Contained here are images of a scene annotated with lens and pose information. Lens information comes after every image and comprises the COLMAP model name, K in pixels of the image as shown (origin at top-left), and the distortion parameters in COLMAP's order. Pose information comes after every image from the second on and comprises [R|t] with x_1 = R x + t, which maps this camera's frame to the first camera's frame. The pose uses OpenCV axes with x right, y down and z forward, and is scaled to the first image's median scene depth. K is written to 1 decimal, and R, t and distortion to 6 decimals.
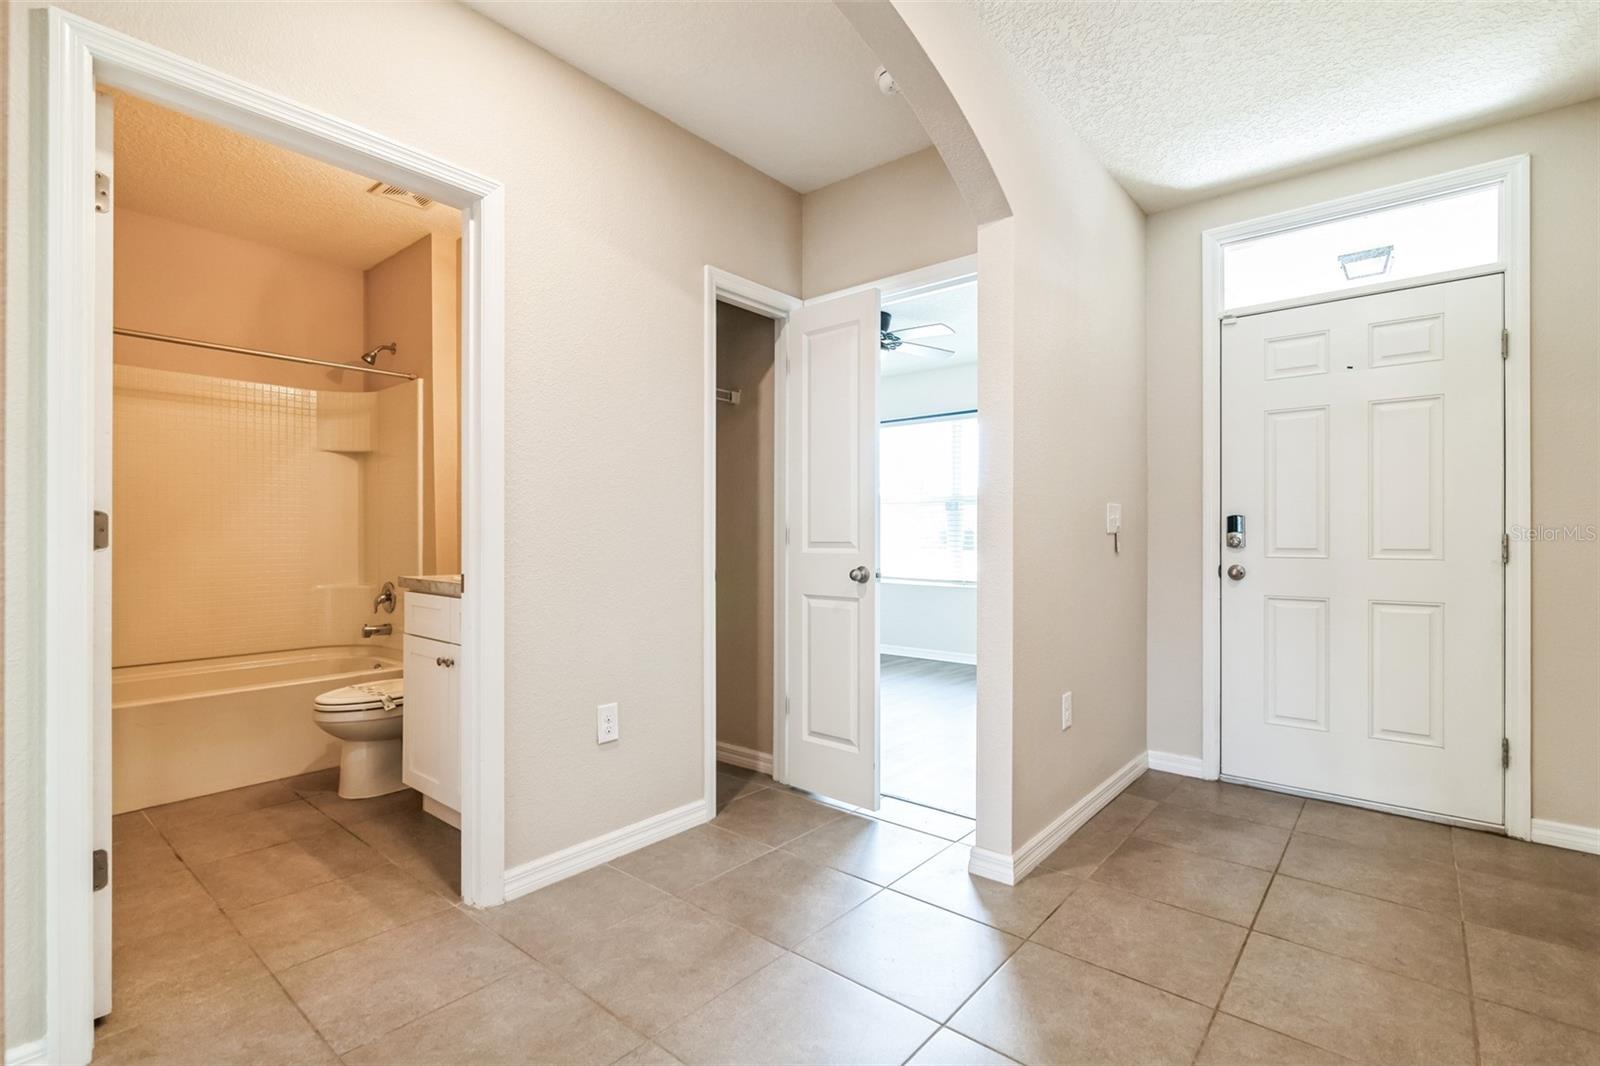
lens RADIAL K [[731.0, 0, 801.3], [0, 731.0, 537.4], [0, 0, 1]] dist [-0.001794, 0.000037]
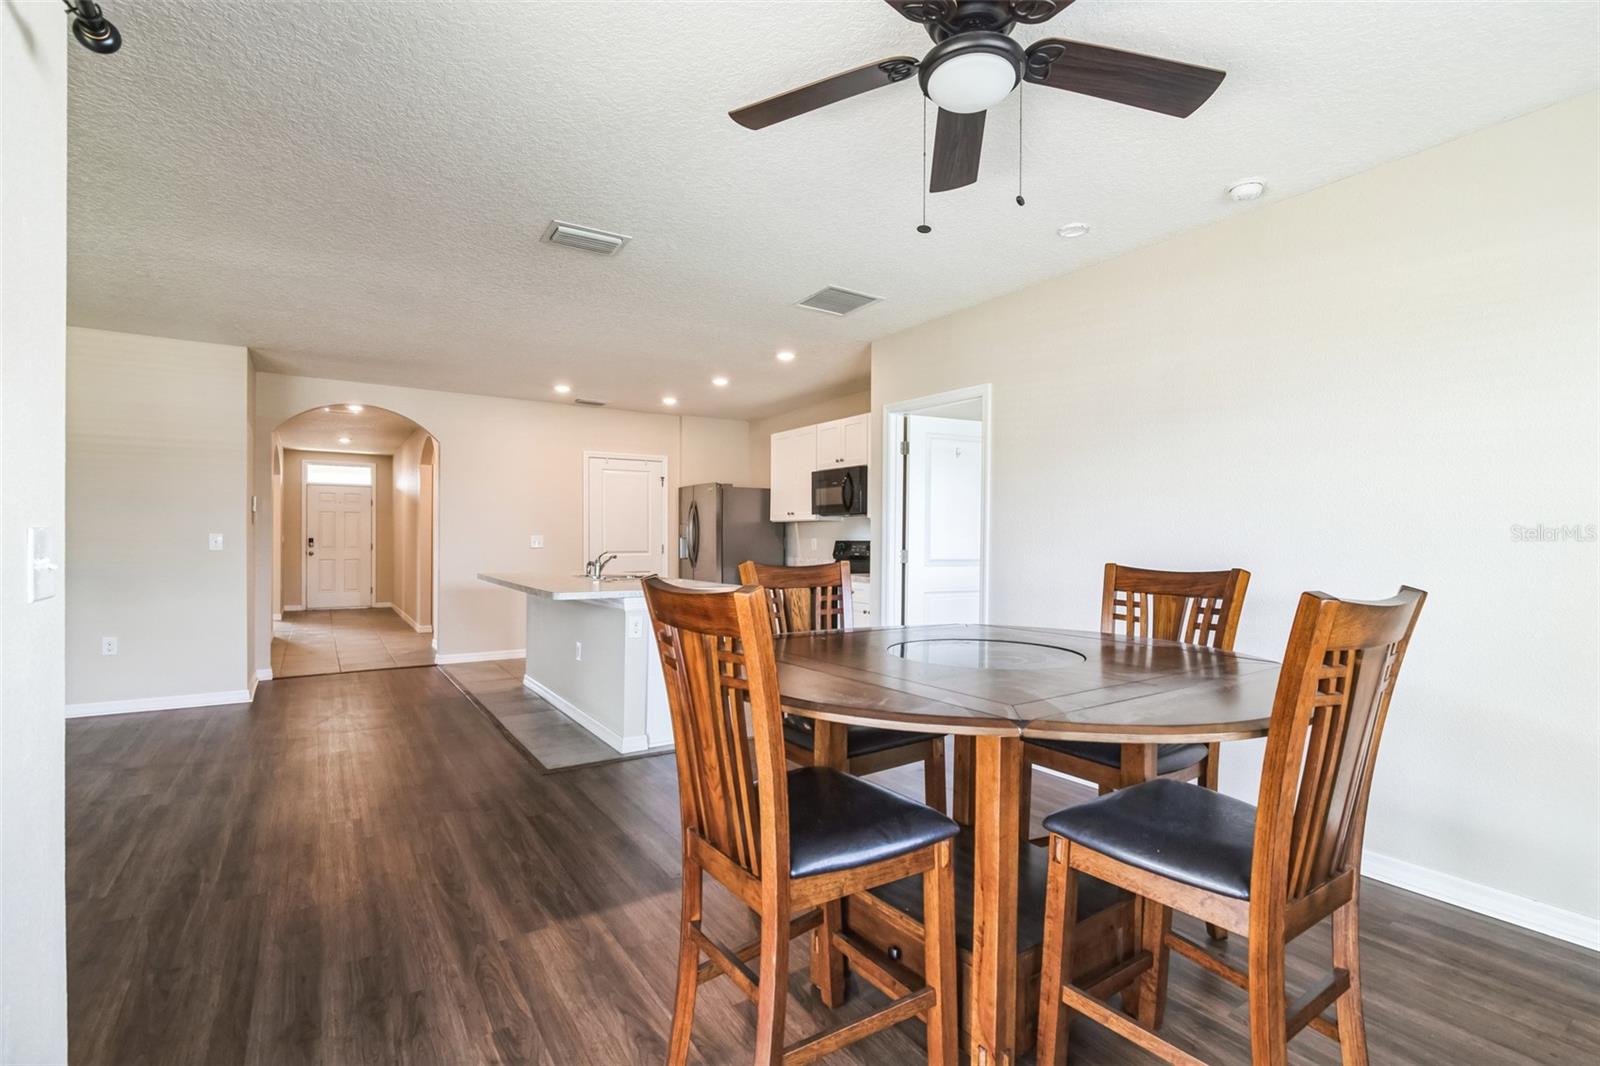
lens RADIAL K [[731.0, 0, 798.6], [0, 731.0, 540.8], [0, 0, 1]] dist [-0.001794, 0.000037]
pose [[0.288287, -0.000683, 0.957544, -2.417740], [-0.003333, 0.999993, 0.001717, -0.033542], [-0.957538, -0.003686, 0.288283, -2.630158]]
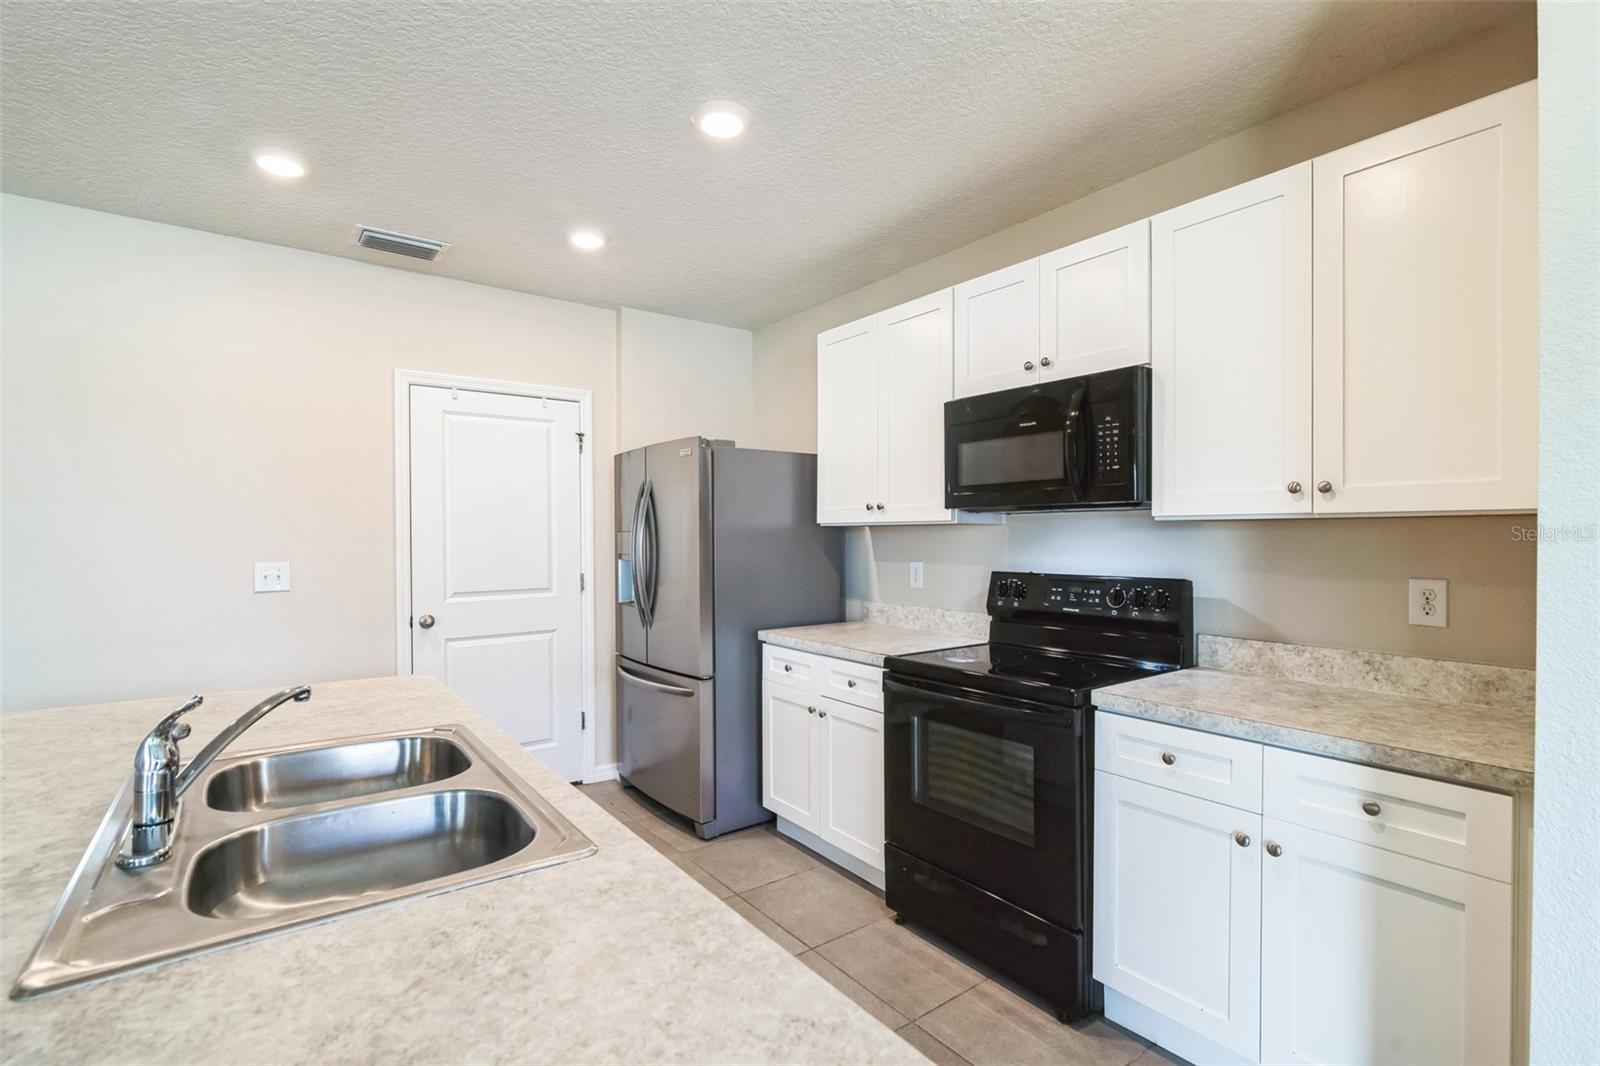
lens RADIAL K [[731.0, 0, 803.4], [0, 731.0, 537.2], [0, 0, 1]] dist [-0.001794, 0.000037]
pose [[0.224848, -0.001757, 0.974392, -1.160377], [0.004142, 0.999991, 0.000847, -0.077315], [-0.974385, 0.003846, 0.224854, -2.048679]]
